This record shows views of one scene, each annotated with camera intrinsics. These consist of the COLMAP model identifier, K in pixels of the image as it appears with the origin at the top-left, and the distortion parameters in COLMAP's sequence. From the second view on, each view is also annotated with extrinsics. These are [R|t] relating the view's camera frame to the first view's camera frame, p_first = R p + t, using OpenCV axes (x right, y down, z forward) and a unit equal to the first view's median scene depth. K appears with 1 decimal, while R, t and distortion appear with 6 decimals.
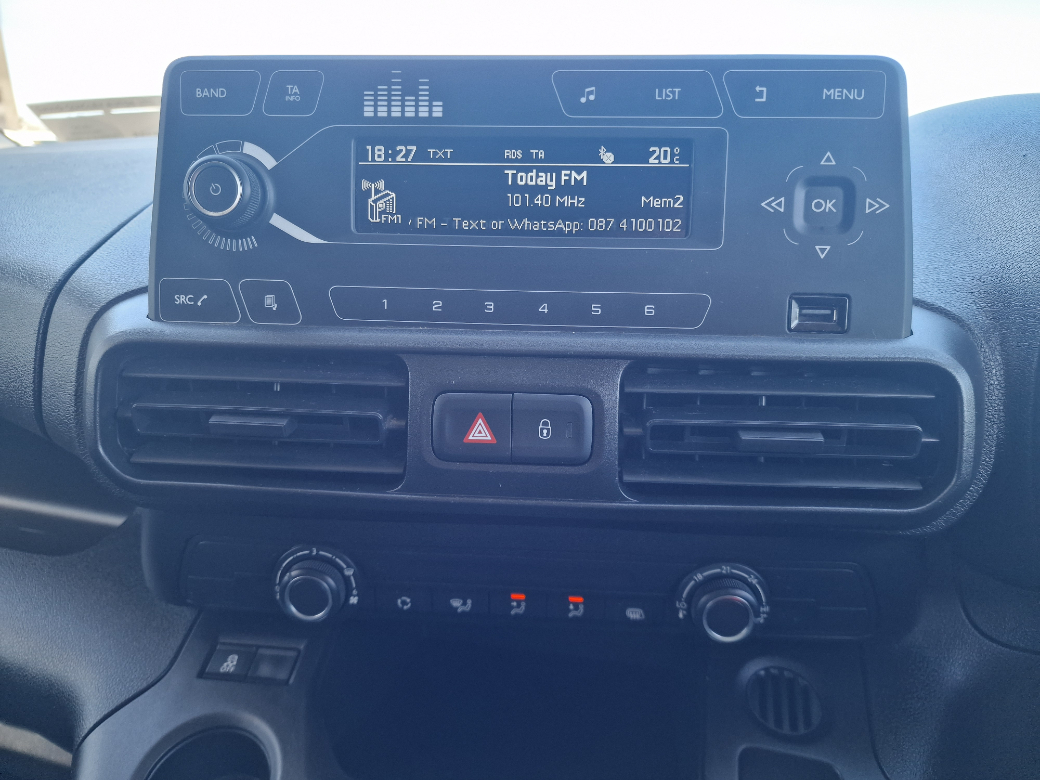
lens RADIAL K [[714.5, 0, 519.4], [0, 714.5, 401.0], [0, 0, 1]] dist [0.004191, -0.000041]
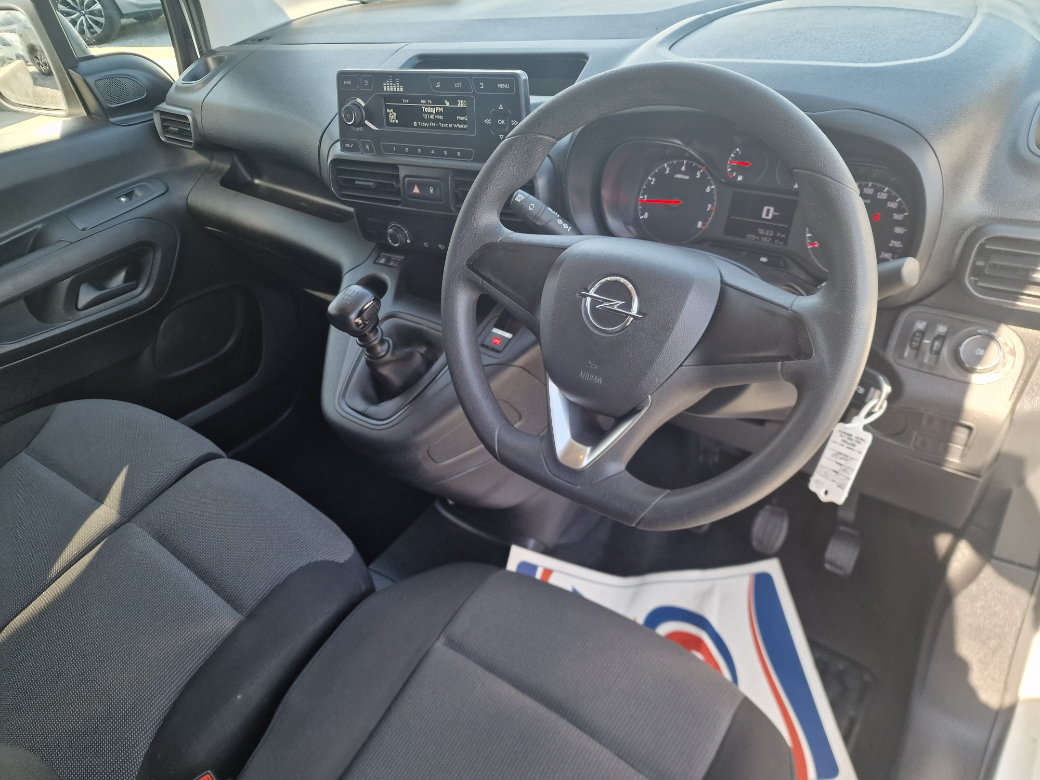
lens RADIAL K [[706.9, 0, 520.0], [0, 706.9, 390.0], [0, 0, 1]] dist [0.029820, -0.003358]
pose [[0.902471, 0.159689, -0.400058, 1.874142], [-0.004408, 0.932119, 0.362124, -0.290446], [0.430729, -0.325043, 0.841914, -1.949546]]
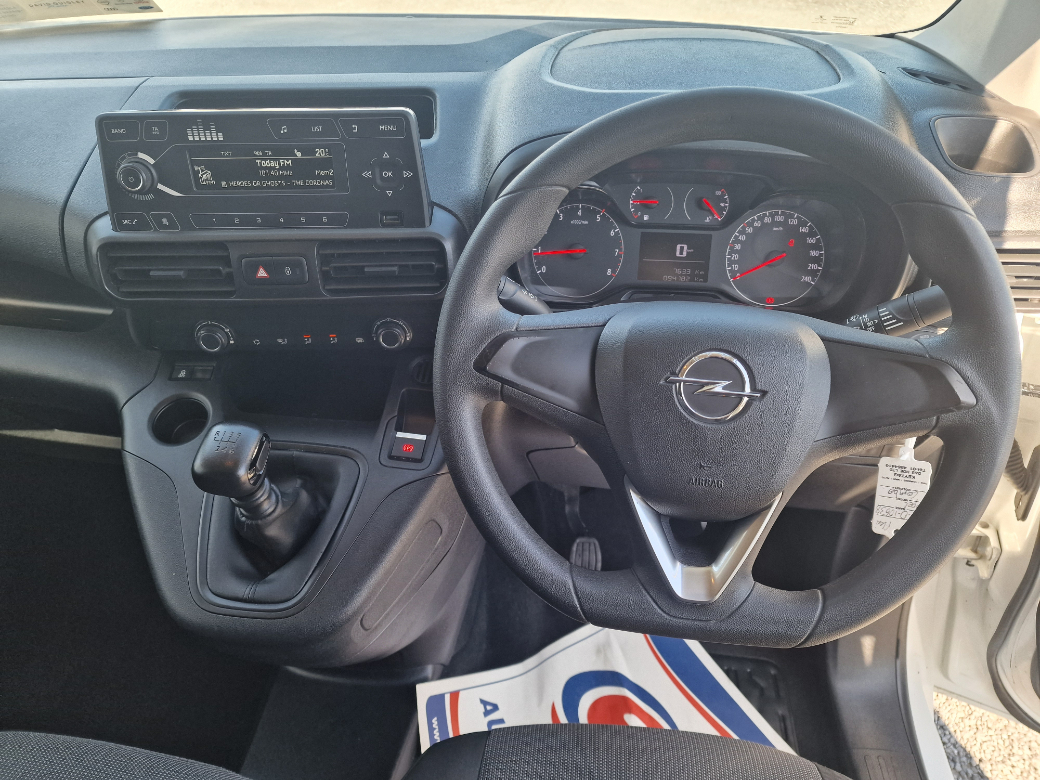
lens RADIAL K [[689.2, 0, 520.0], [0, 689.2, 390.0], [0, 0, 1]] dist [0.072305, -0.080752]
pose [[0.995588, -0.069725, 0.062800, 0.643337], [0.045493, 0.943978, 0.326858, -0.316520], [-0.082072, -0.322558, 0.942985, -1.474776]]
